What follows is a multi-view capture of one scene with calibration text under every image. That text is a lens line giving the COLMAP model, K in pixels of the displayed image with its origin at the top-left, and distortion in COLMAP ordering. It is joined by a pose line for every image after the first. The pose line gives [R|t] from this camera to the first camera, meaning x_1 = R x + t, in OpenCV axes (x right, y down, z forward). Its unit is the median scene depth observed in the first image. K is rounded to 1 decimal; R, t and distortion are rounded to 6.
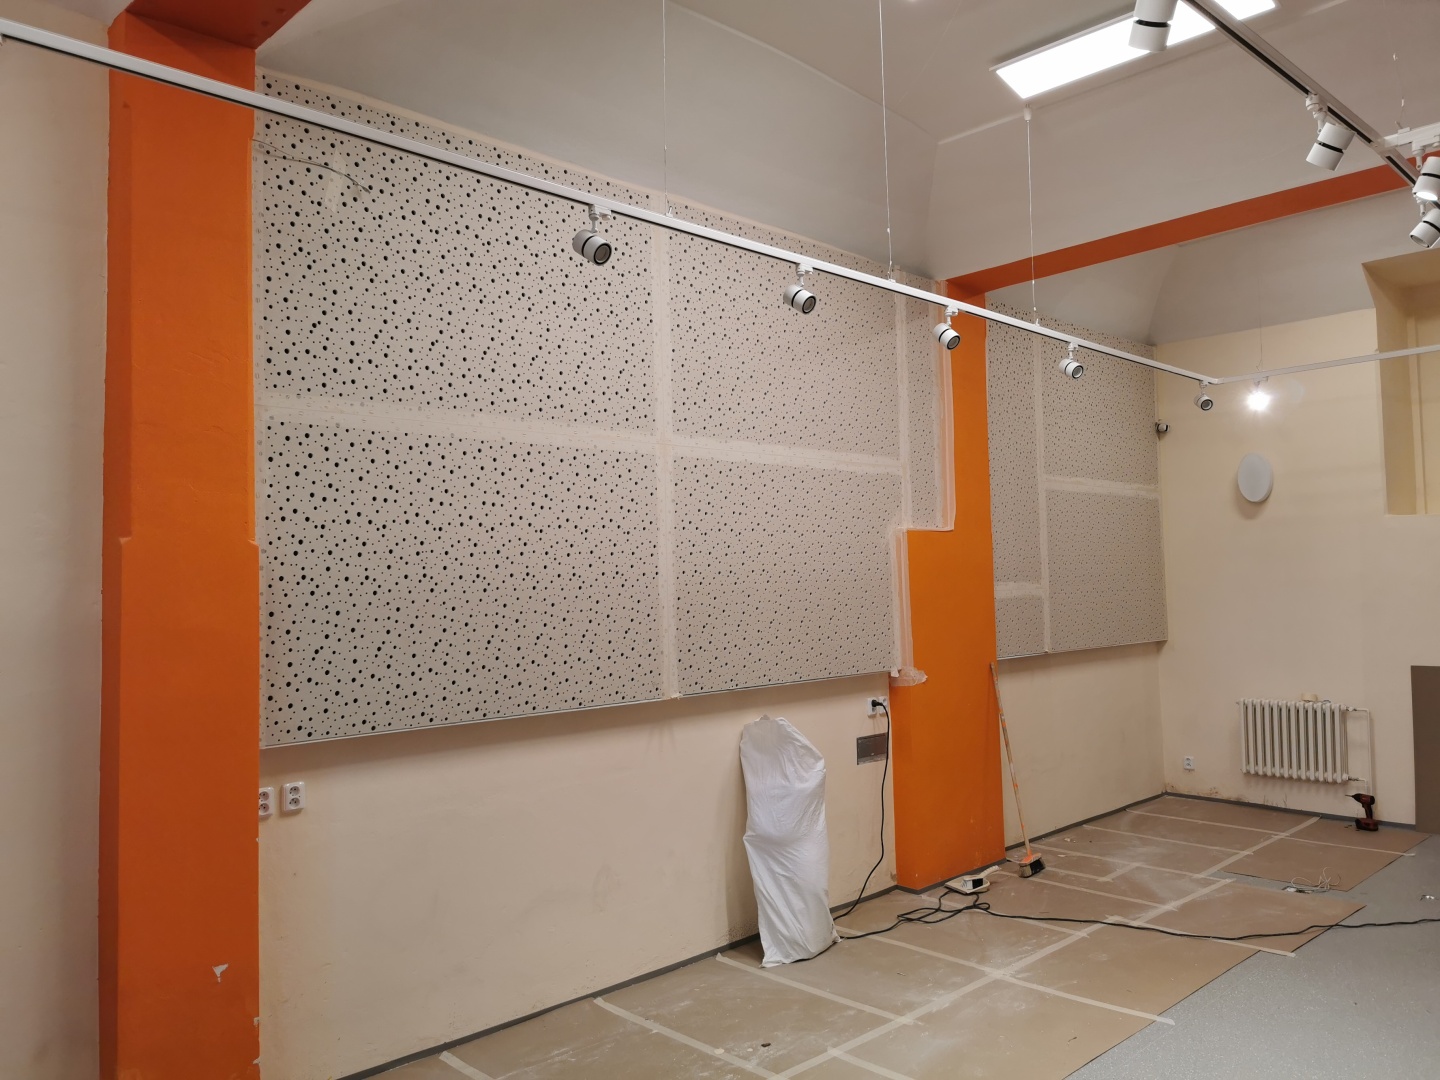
lens RADIAL K [[1114.4, 0, 710.4], [0, 1114.4, 542.6], [0, 0, 1]] dist [0.048037, -0.051188]
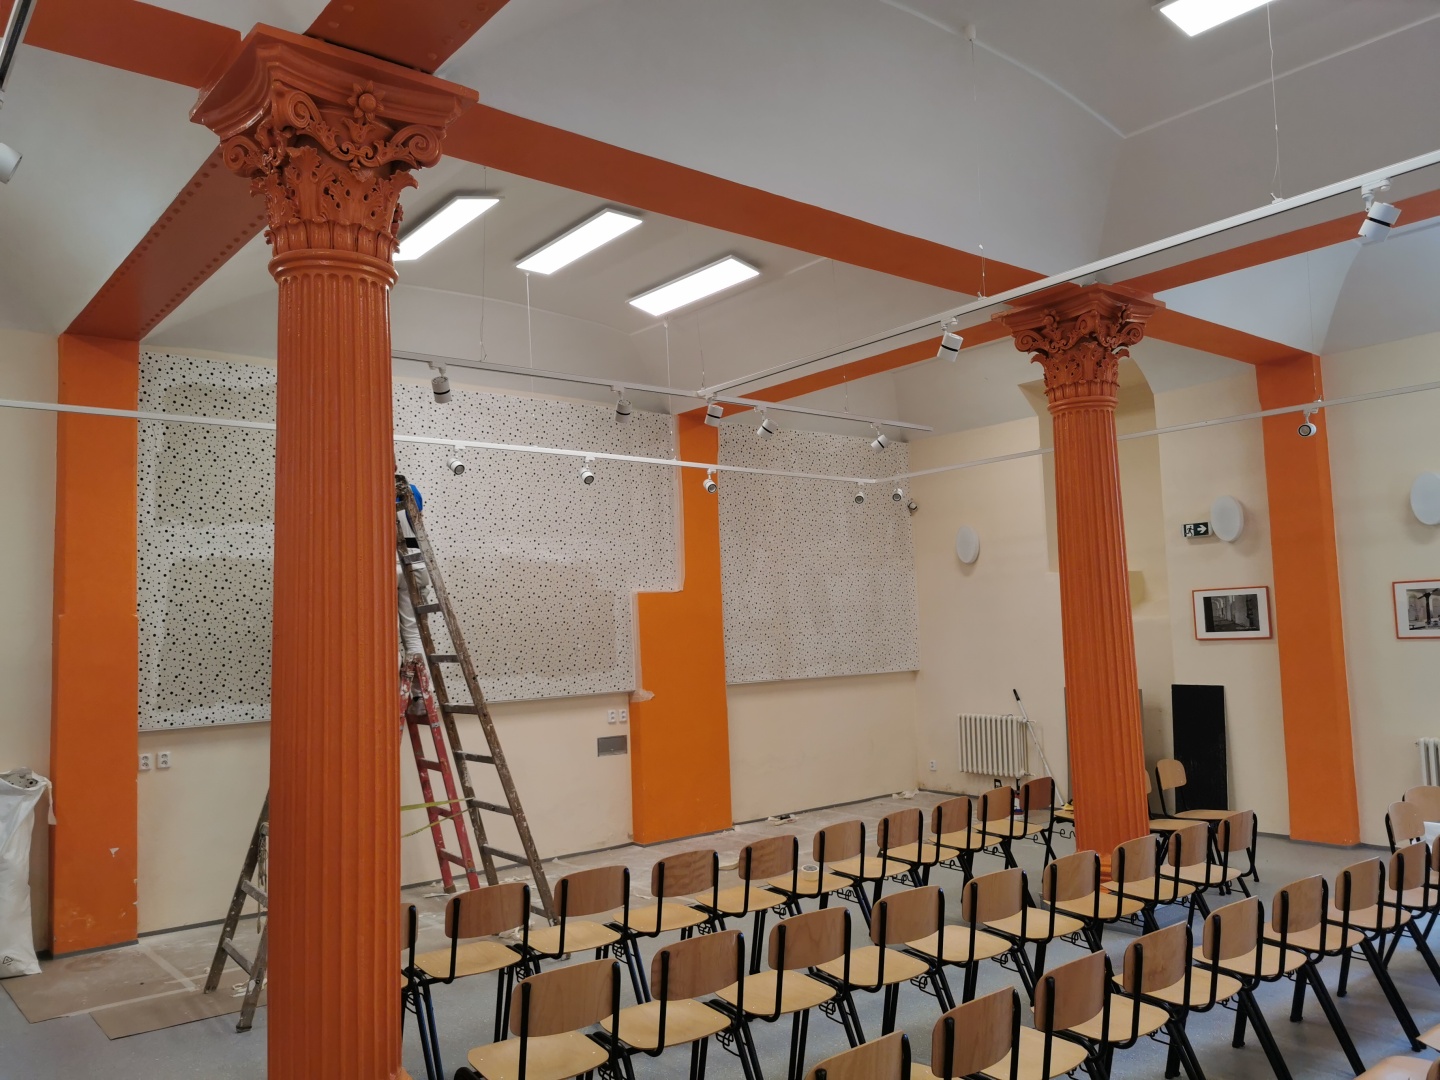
lens RADIAL K [[1114.4, 0, 710.4], [0, 1114.4, 542.6], [0, 0, 1]] dist [0.048037, -0.051188]
pose [[0.996337, -0.019872, -0.083170, 0.572760], [0.016667, 0.999098, -0.039053, -0.026733], [0.083871, 0.037524, 0.995770, -0.621450]]
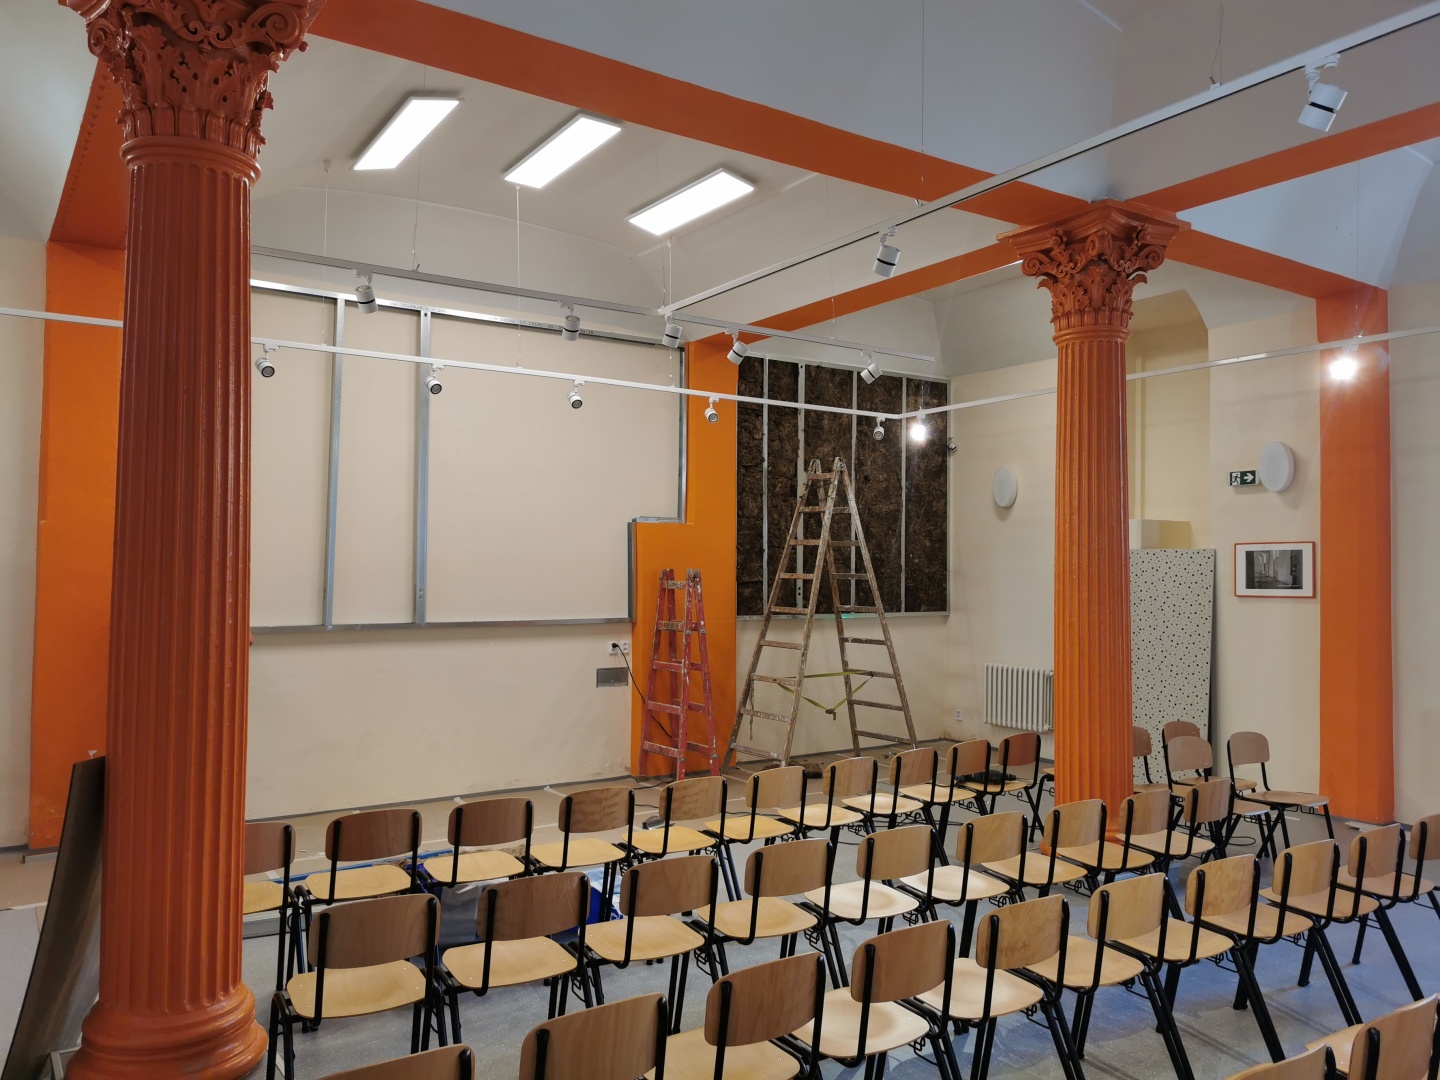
lens RADIAL K [[1110.3, 0, 713.1], [0, 1110.3, 542.4], [0, 0, 1]] dist [0.060482, -0.094467]
pose [[0.983553, 0.023873, -0.179033, 0.752834], [-0.021433, 0.999649, 0.015550, -0.016952], [0.179342, -0.011457, 0.983720, -0.528140]]
